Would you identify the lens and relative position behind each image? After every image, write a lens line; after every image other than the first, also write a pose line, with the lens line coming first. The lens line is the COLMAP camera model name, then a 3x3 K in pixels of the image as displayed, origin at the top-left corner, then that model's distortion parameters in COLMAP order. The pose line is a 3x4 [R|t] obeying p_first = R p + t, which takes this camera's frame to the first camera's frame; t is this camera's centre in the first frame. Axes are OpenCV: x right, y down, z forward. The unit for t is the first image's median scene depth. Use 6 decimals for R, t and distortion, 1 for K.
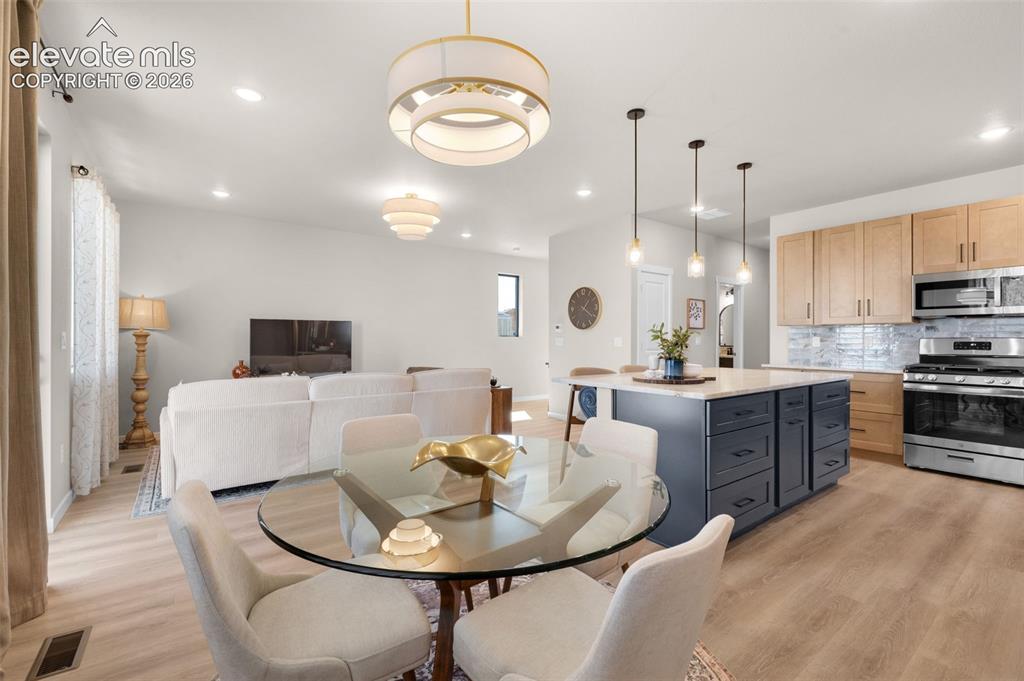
lens RADIAL K [[439.1, 0, 502.9], [0, 439.1, 338.6], [0, 0, 1]] dist [-0.003635, -0.002215]
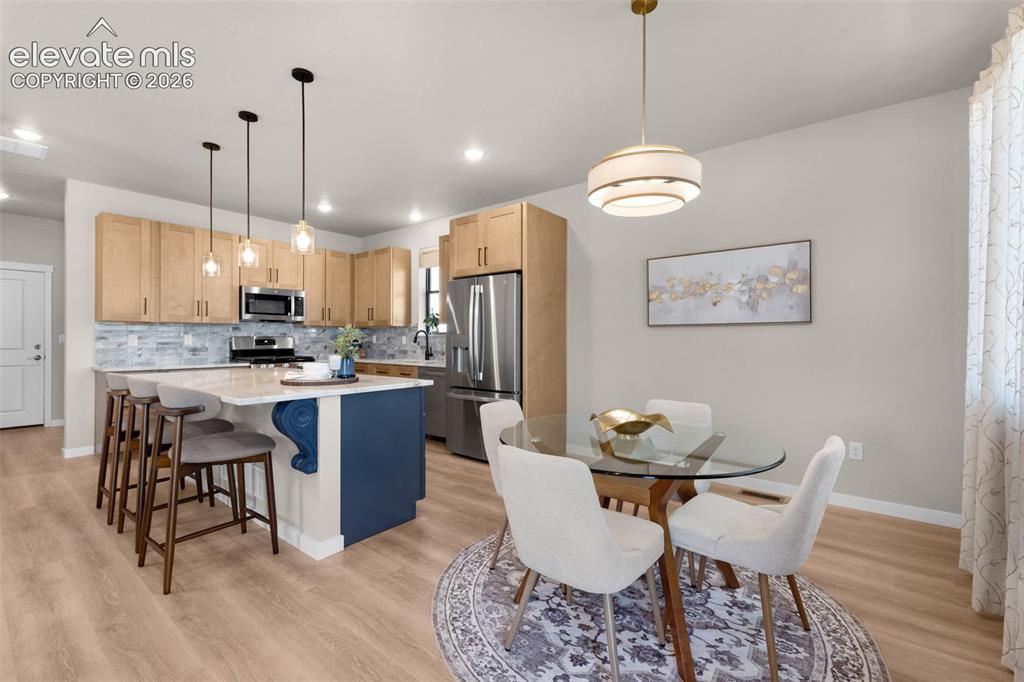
lens RADIAL K [[440.5, 0, 512.3], [0, 440.5, 337.9], [0, 0, 1]] dist [0.000592, -0.001197]
pose [[-0.274962, -0.002123, 0.961453, -0.457762], [-0.005447, 0.999985, 0.000650, -0.002543], [-0.961440, -0.005059, -0.274970, 0.595371]]
